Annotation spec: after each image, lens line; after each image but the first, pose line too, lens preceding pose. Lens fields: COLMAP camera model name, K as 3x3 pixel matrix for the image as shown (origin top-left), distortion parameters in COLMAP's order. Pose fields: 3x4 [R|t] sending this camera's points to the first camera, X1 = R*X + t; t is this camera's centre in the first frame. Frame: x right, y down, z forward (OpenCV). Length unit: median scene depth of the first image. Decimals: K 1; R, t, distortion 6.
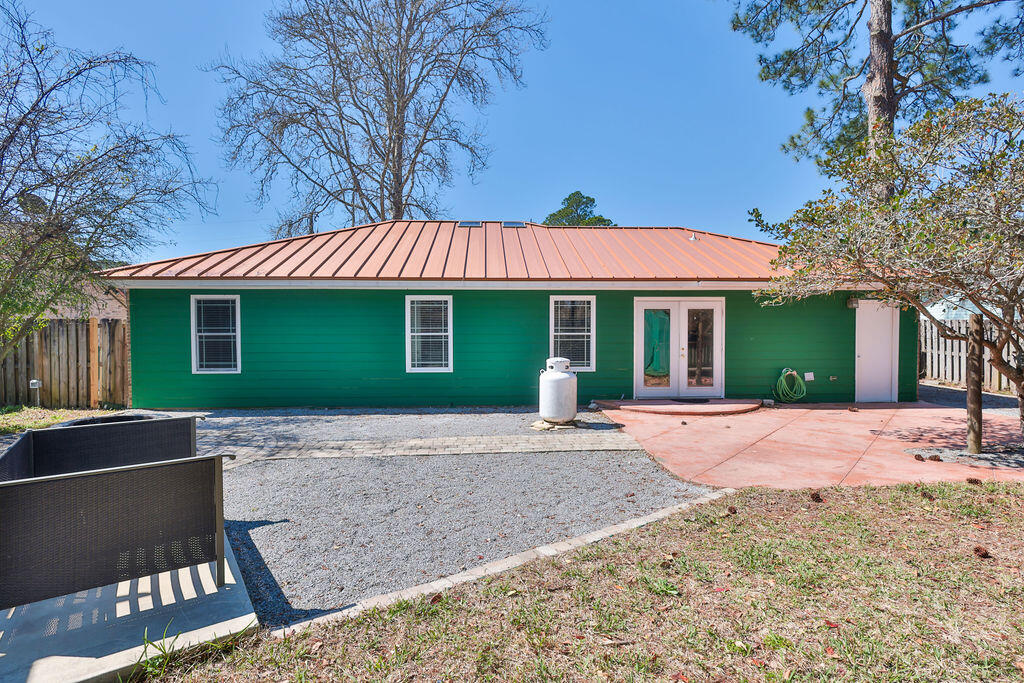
lens RADIAL K [[518.4, 0, 534.0], [0, 518.4, 337.8], [0, 0, 1]] dist [0.000496, 0.000233]
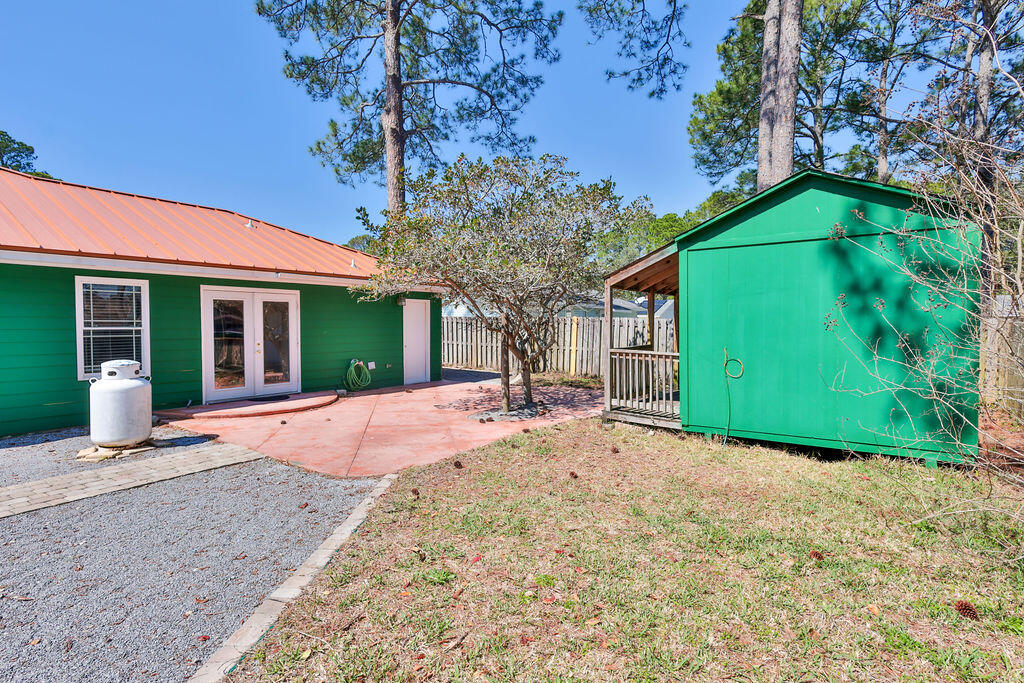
lens RADIAL K [[504.8, 0, 512.0], [0, 504.8, 341.5], [0, 0, 1]] dist [0.000225, 0.000159]
pose [[0.644370, -0.024681, 0.764316, -0.115679], [0.009911, 0.999665, 0.023926, -0.000521], [-0.764650, -0.007842, 0.644398, 0.072976]]
